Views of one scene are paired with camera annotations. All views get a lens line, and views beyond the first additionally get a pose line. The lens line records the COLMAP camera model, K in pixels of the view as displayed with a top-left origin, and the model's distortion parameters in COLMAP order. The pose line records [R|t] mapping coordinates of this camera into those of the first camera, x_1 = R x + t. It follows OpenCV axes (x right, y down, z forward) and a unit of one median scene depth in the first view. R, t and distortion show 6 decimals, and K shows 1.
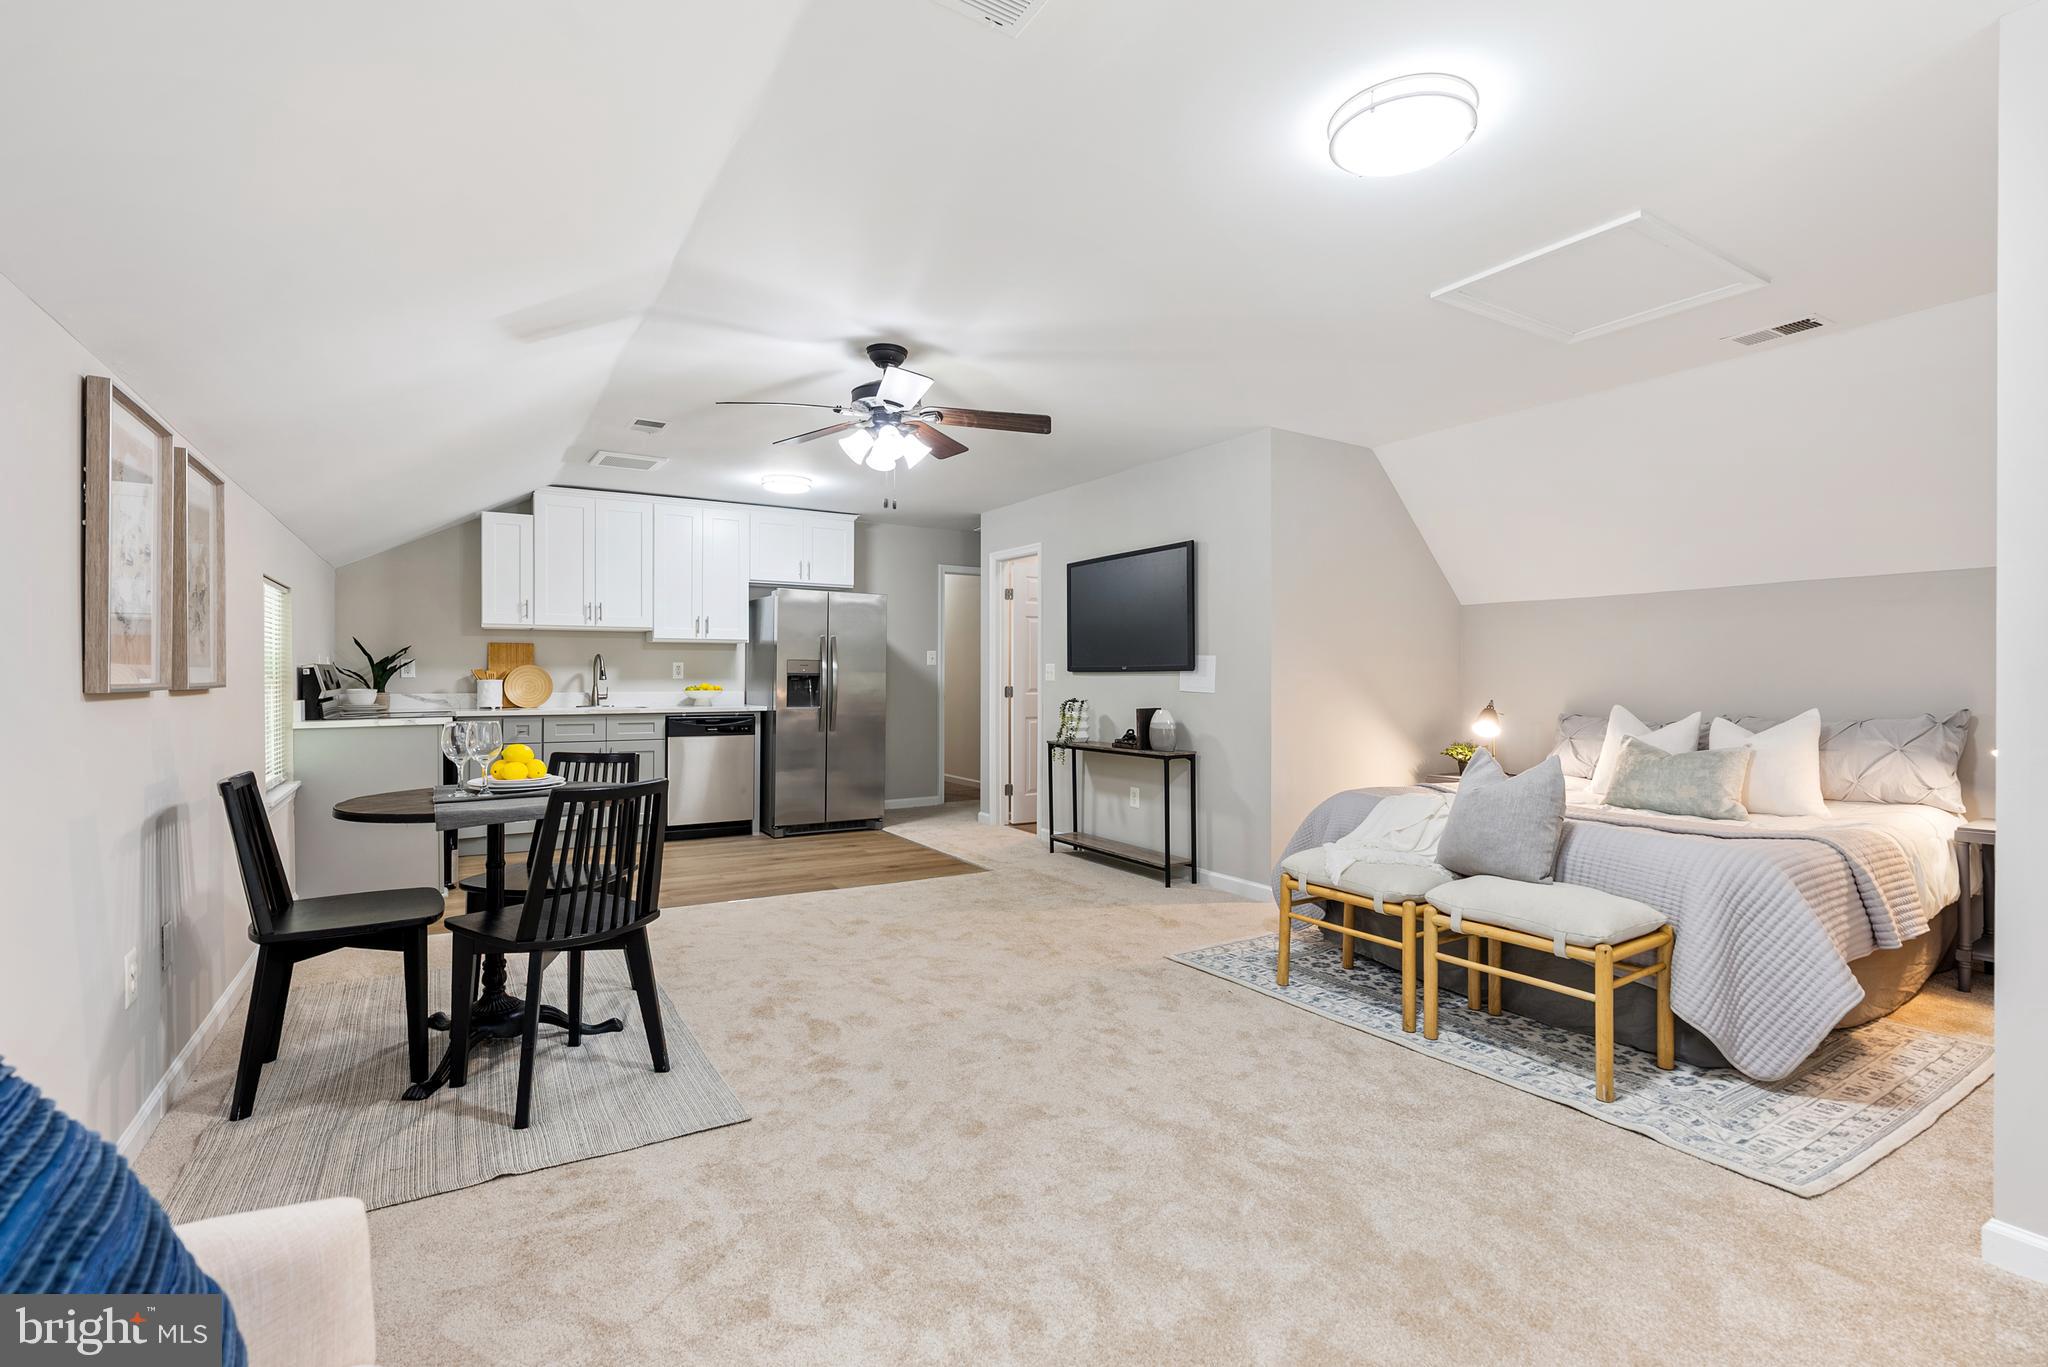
lens RADIAL K [[935.6, 0, 1024.0], [0, 935.6, 683.5], [0, 0, 1]] dist [-0.010301, -0.000136]
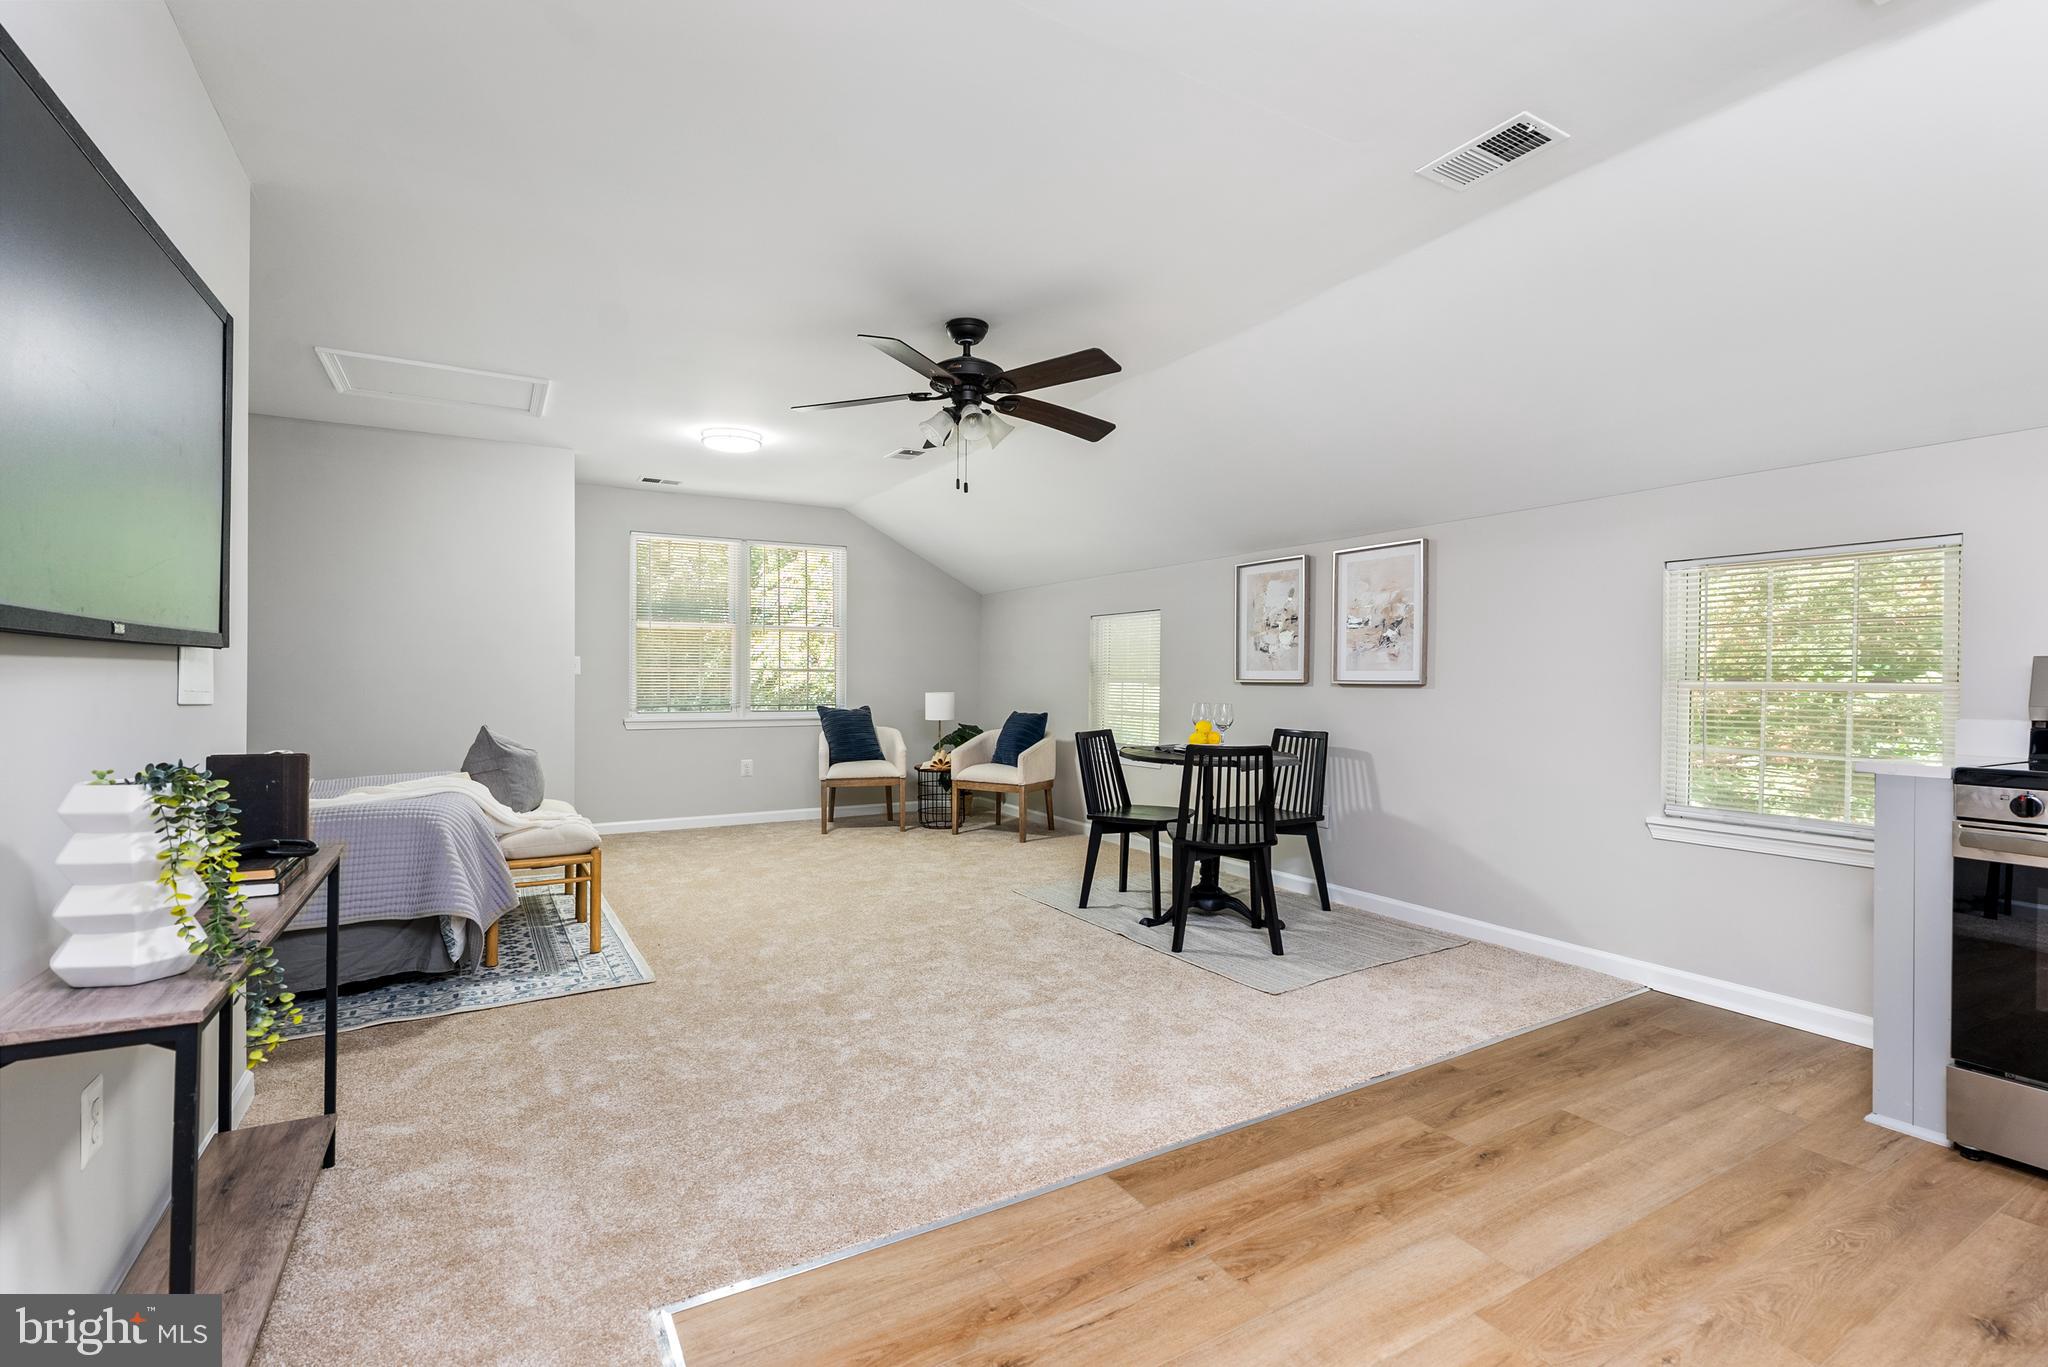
lens RADIAL K [[935.6, 0, 1024.0], [0, 935.6, 683.5], [0, 0, 1]] dist [-0.010301, -0.000136]
pose [[-0.999703, -0.008162, 0.022942, -0.136642], [-0.007756, 0.999813, 0.017709, -0.007666], [-0.023082, 0.017526, -0.999580, 1.155193]]
